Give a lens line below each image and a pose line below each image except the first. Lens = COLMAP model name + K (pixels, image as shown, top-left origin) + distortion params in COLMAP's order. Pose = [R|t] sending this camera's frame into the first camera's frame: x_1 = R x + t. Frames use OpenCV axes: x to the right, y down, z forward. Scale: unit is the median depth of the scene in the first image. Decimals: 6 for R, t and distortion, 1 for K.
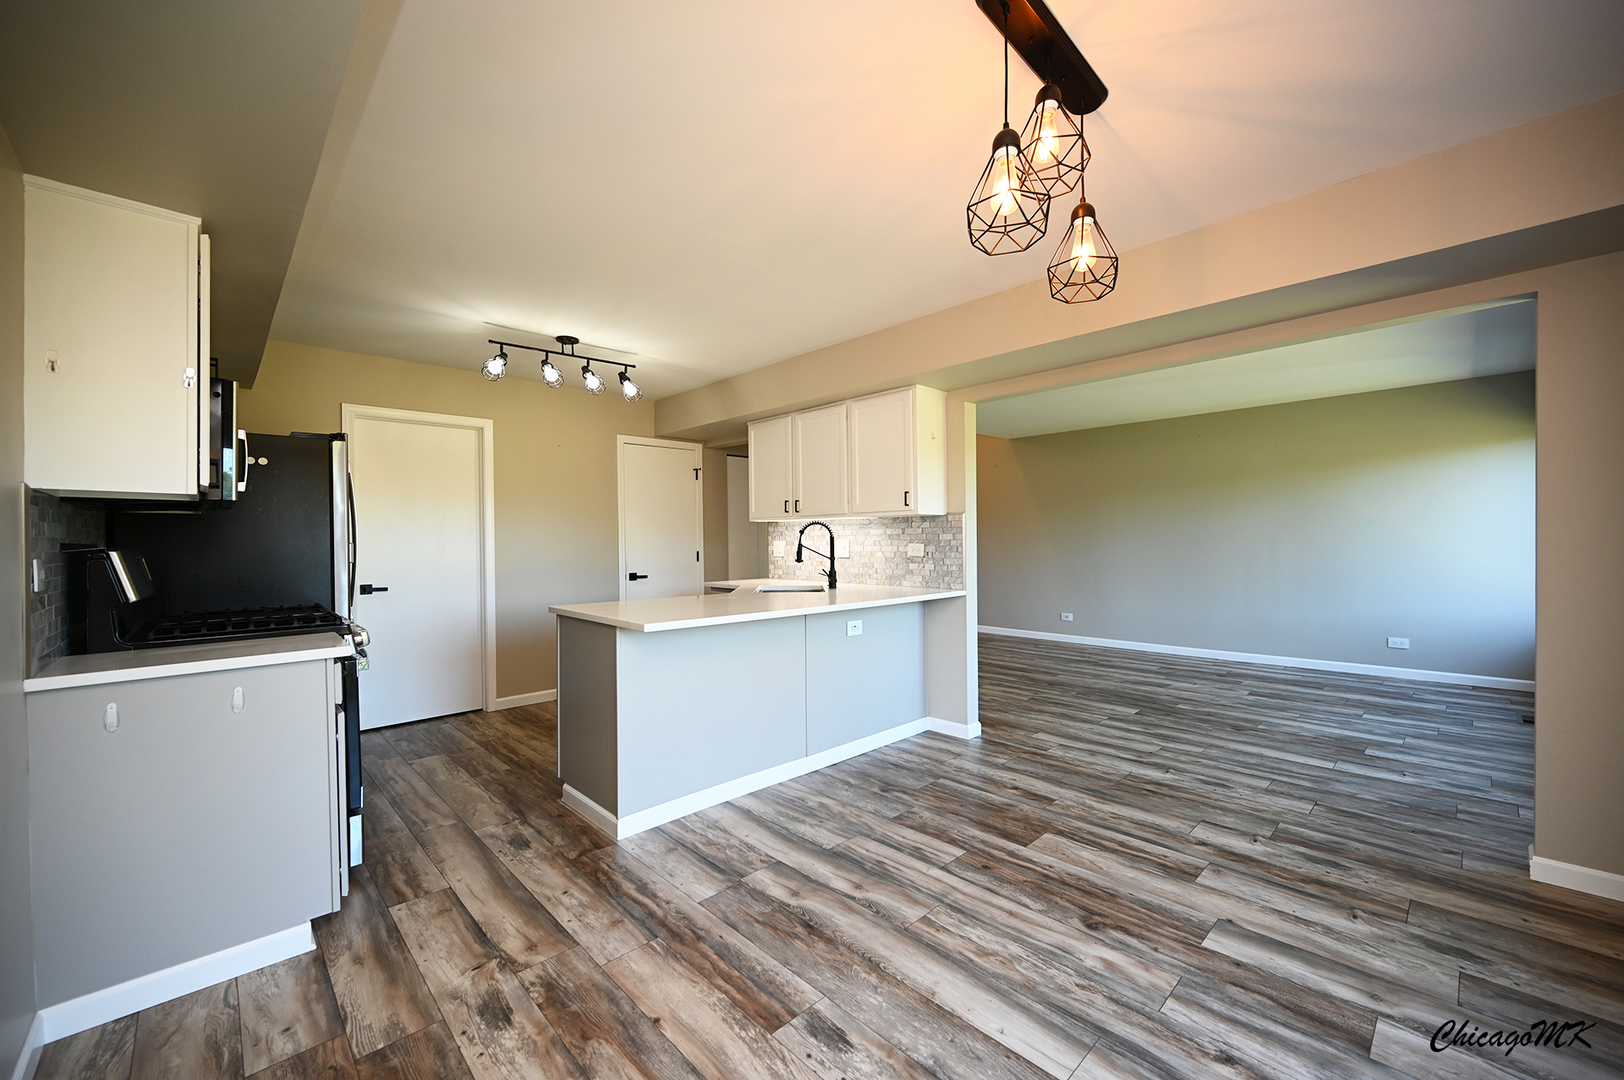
lens RADIAL K [[637.5, 0, 810.5], [0, 637.5, 542.1], [0, 0, 1]] dist [-0.002208, 0.000269]
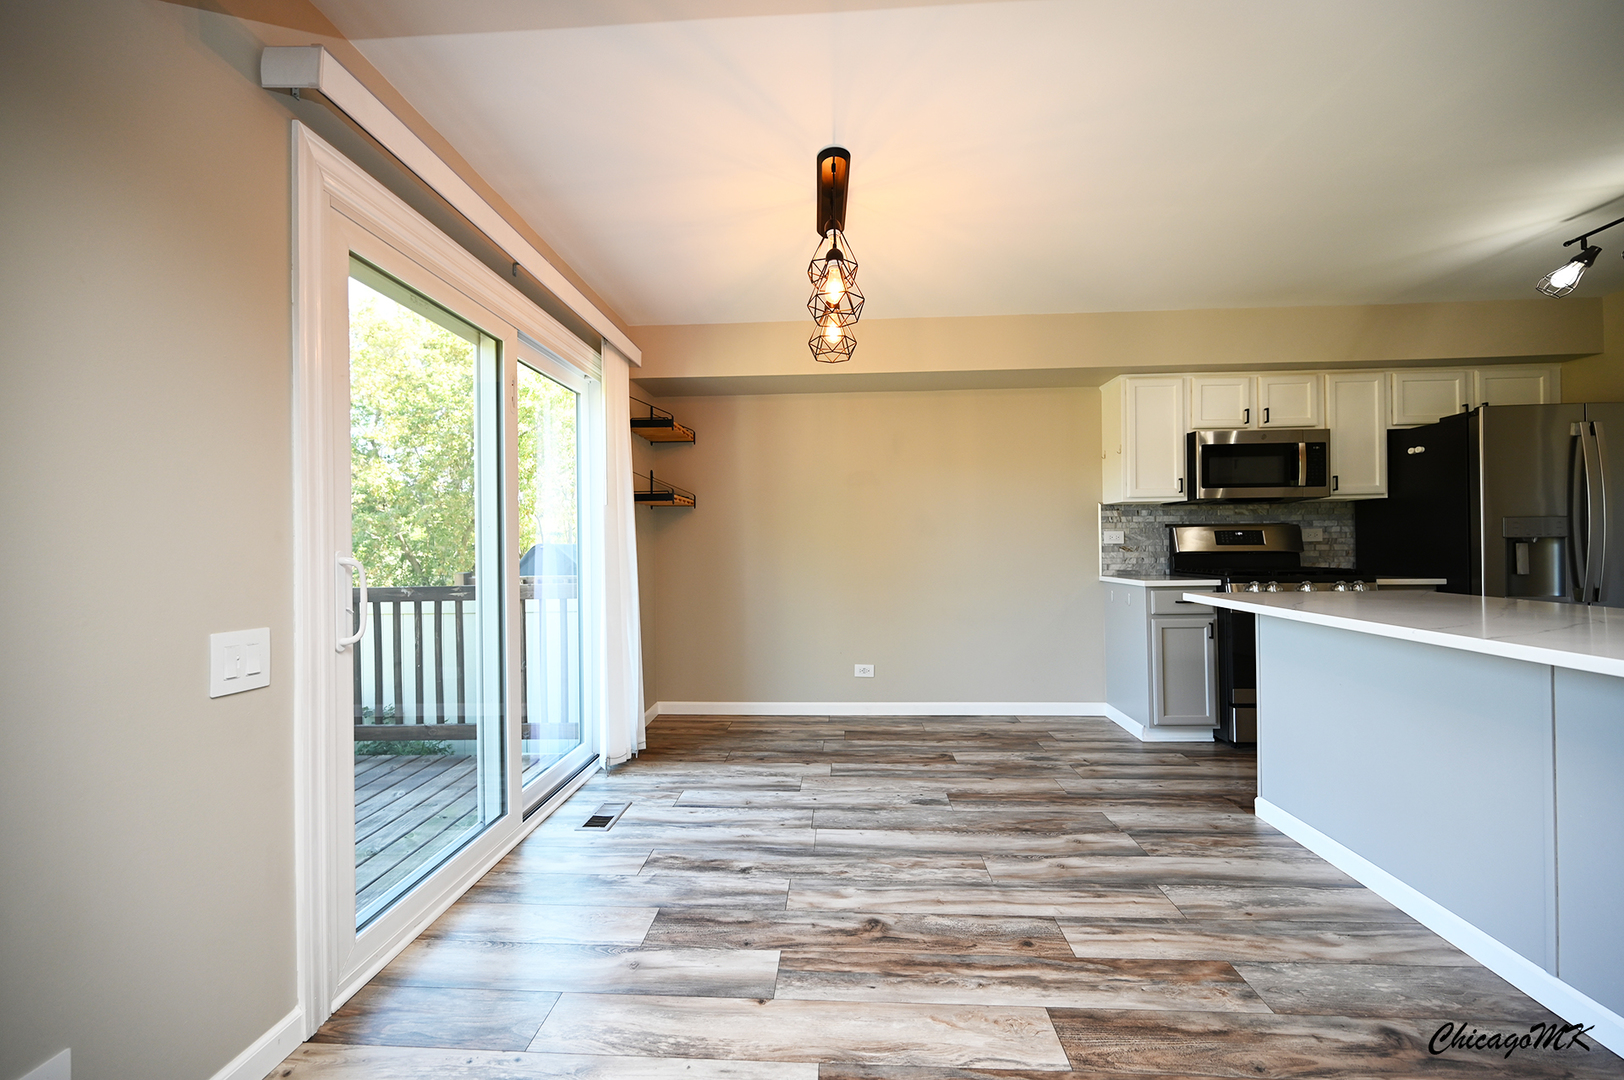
lens RADIAL K [[637.5, 0, 808.9], [0, 637.5, 541.0], [0, 0, 1]] dist [-0.002208, 0.000269]
pose [[-0.728805, 0.014056, -0.684577, 0.723996], [0.014985, 0.999877, 0.004577, 0.018276], [0.684558, -0.006923, -0.728926, 1.021793]]
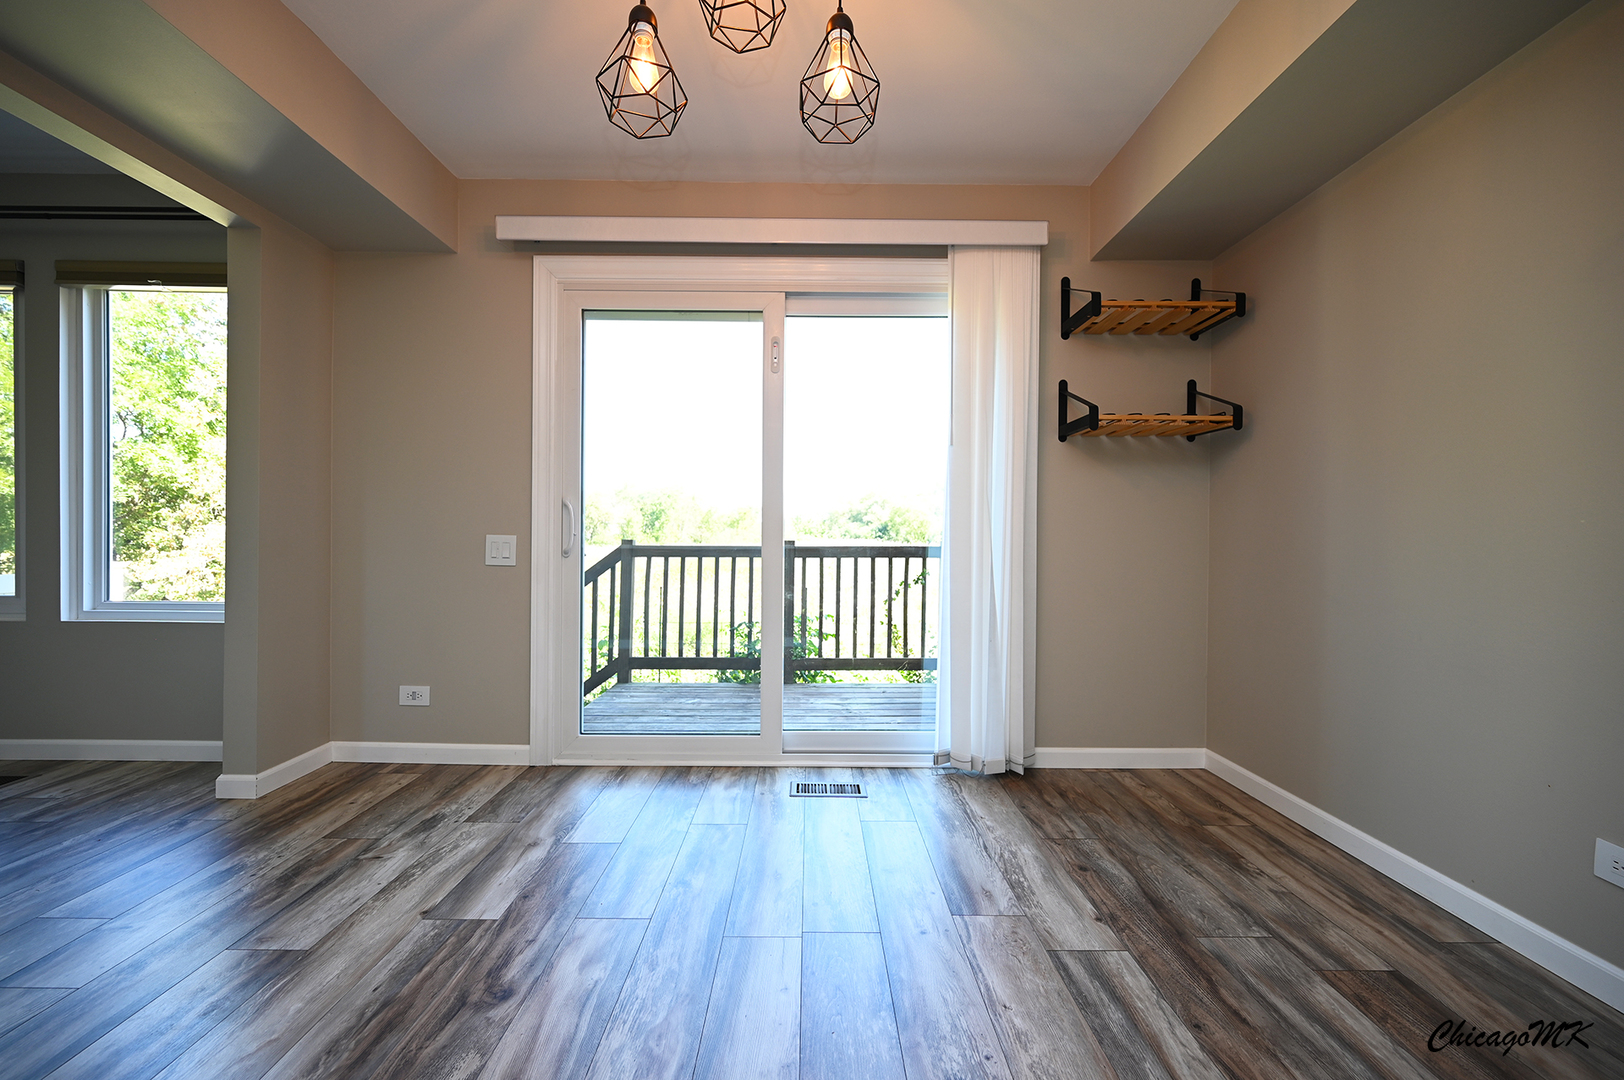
lens RADIAL K [[637.5, 0, 810.7], [0, 637.5, 539.1], [0, 0, 1]] dist [-0.002208, 0.000269]
pose [[-0.726209, 0.003268, 0.687466, -0.156789], [0.003488, 0.999993, -0.001068, 0.080795], [-0.687465, 0.001622, -0.726216, 0.791121]]
